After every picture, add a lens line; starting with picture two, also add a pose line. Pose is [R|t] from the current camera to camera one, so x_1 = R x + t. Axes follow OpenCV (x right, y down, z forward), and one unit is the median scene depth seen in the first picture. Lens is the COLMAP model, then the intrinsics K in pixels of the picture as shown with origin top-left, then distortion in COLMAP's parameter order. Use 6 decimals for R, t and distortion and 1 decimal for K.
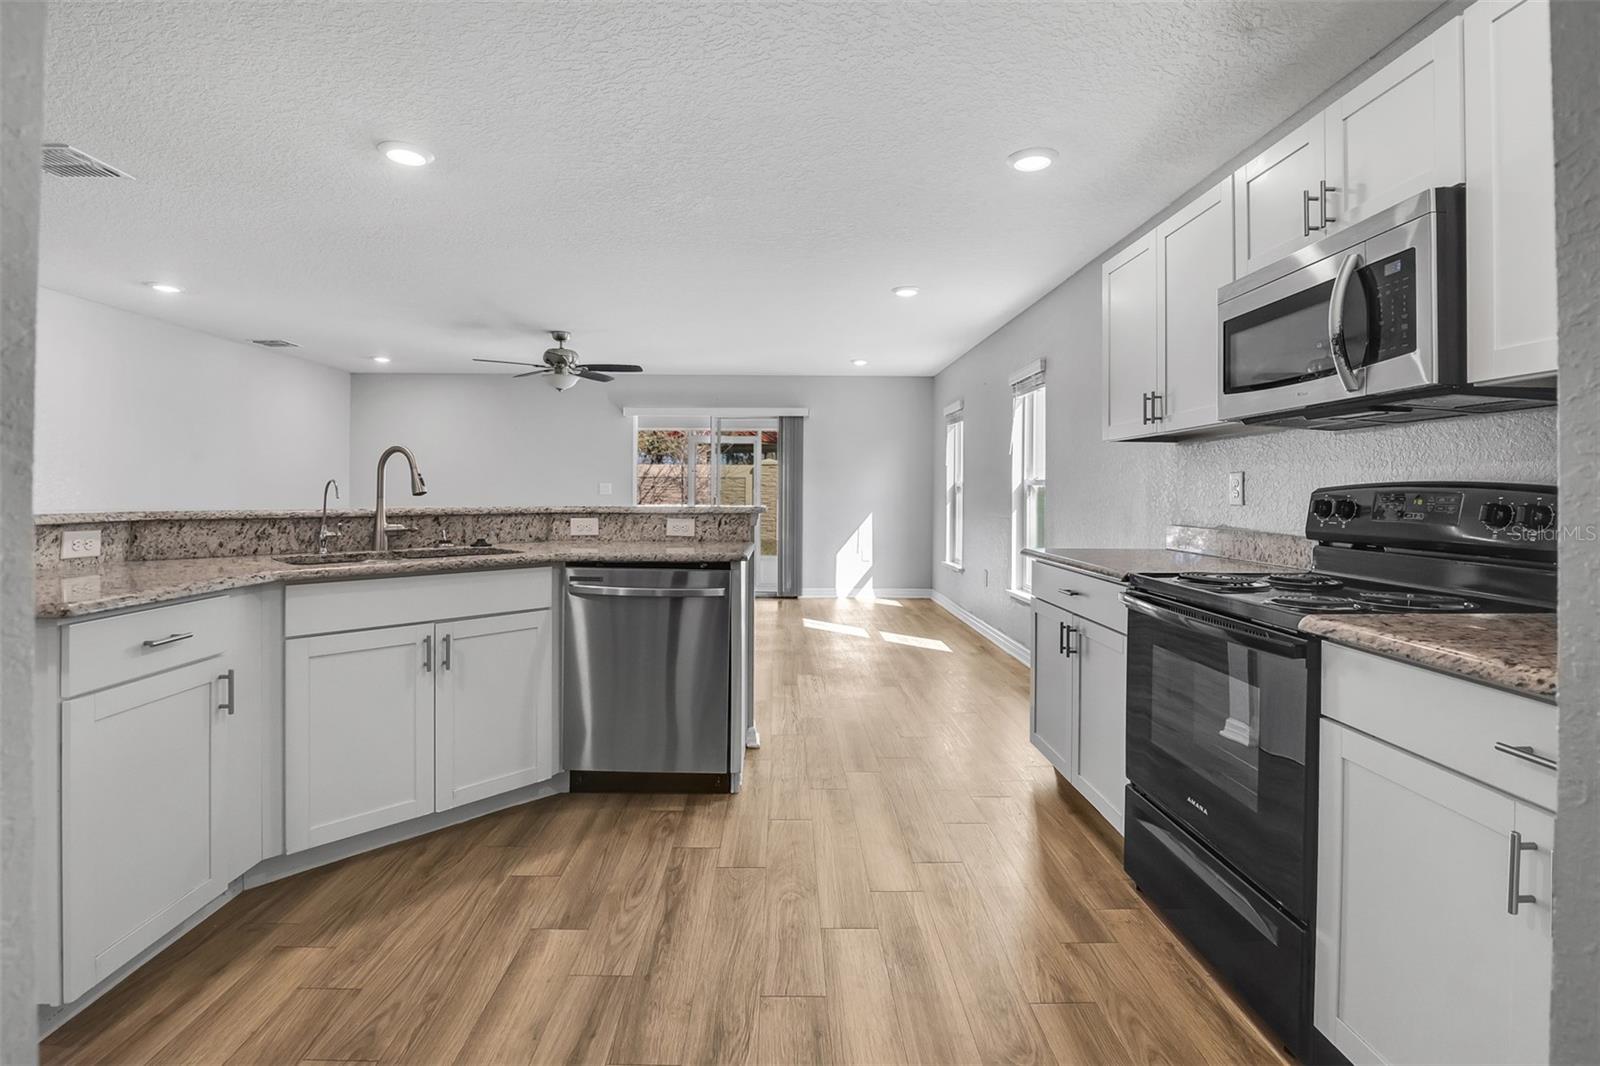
lens RADIAL K [[766.0, 0, 808.4], [0, 766.0, 490.5], [0, 0, 1]] dist [-0.020593, 0.001064]
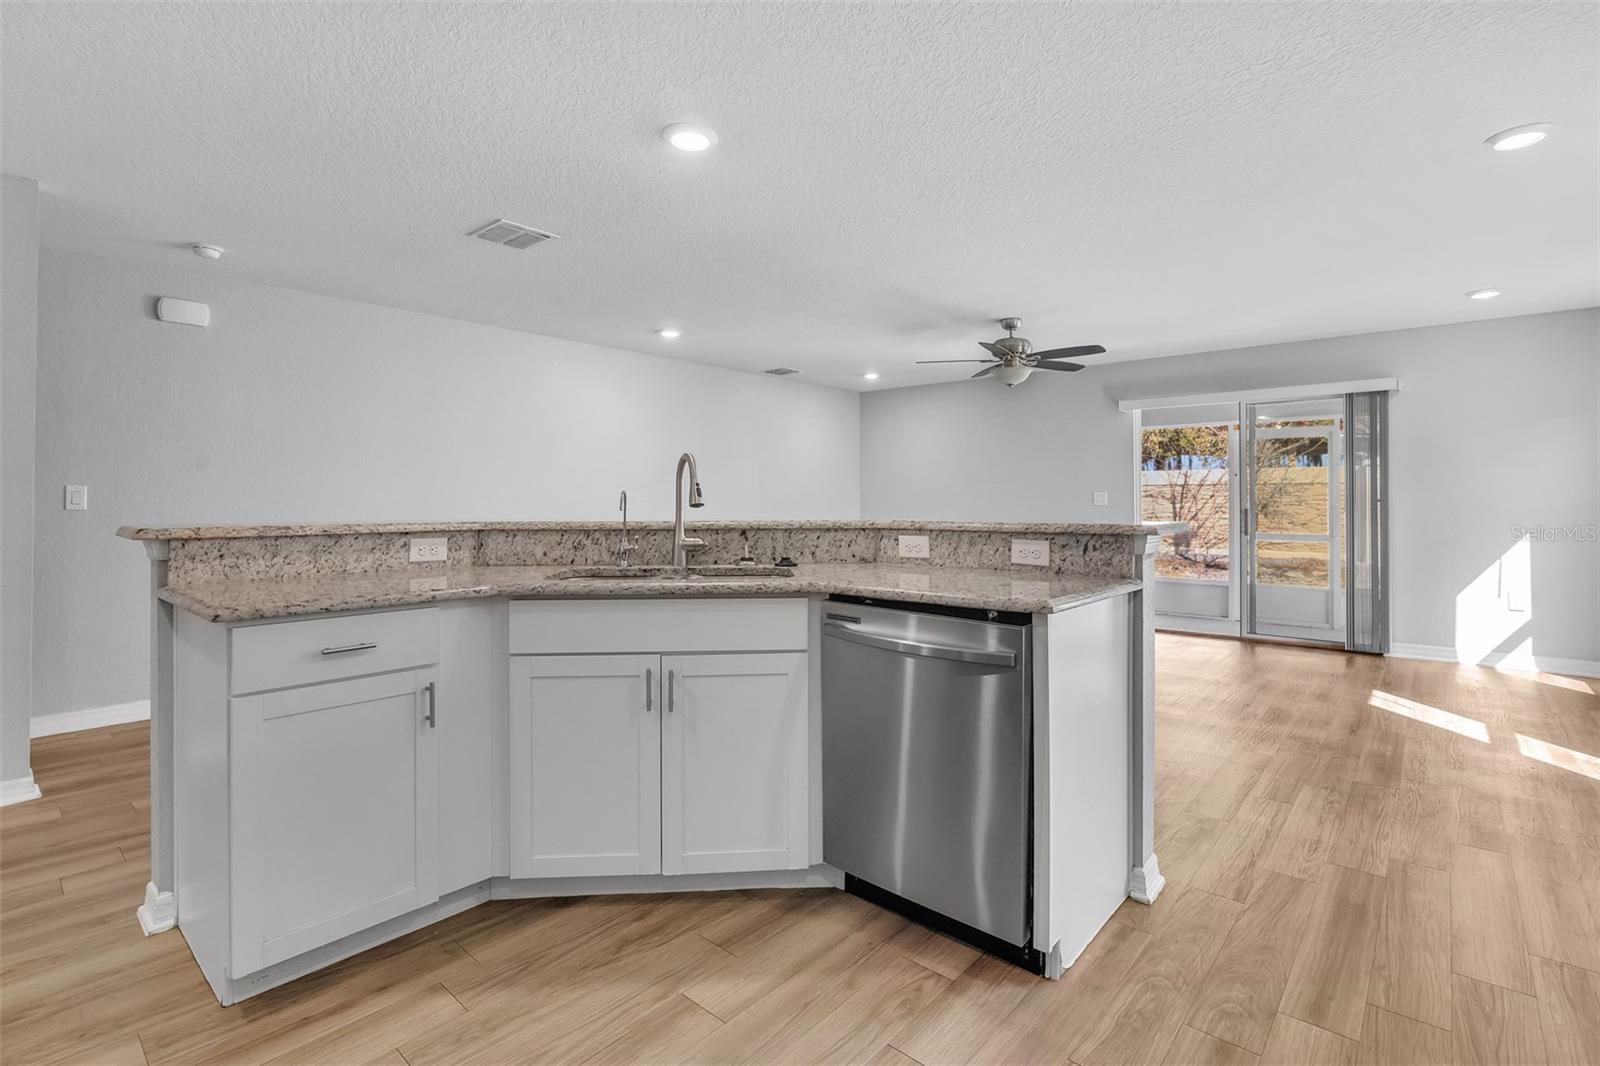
lens RADIAL K [[766.0, 0, 791.0], [0, 766.0, 494.9], [0, 0, 1]] dist [-0.020593, 0.001064]
pose [[0.727875, -0.011040, -0.685620, 0.190824], [0.005193, 0.999930, -0.010588, 0.002079], [0.685690, 0.004146, 0.727882, 0.417293]]
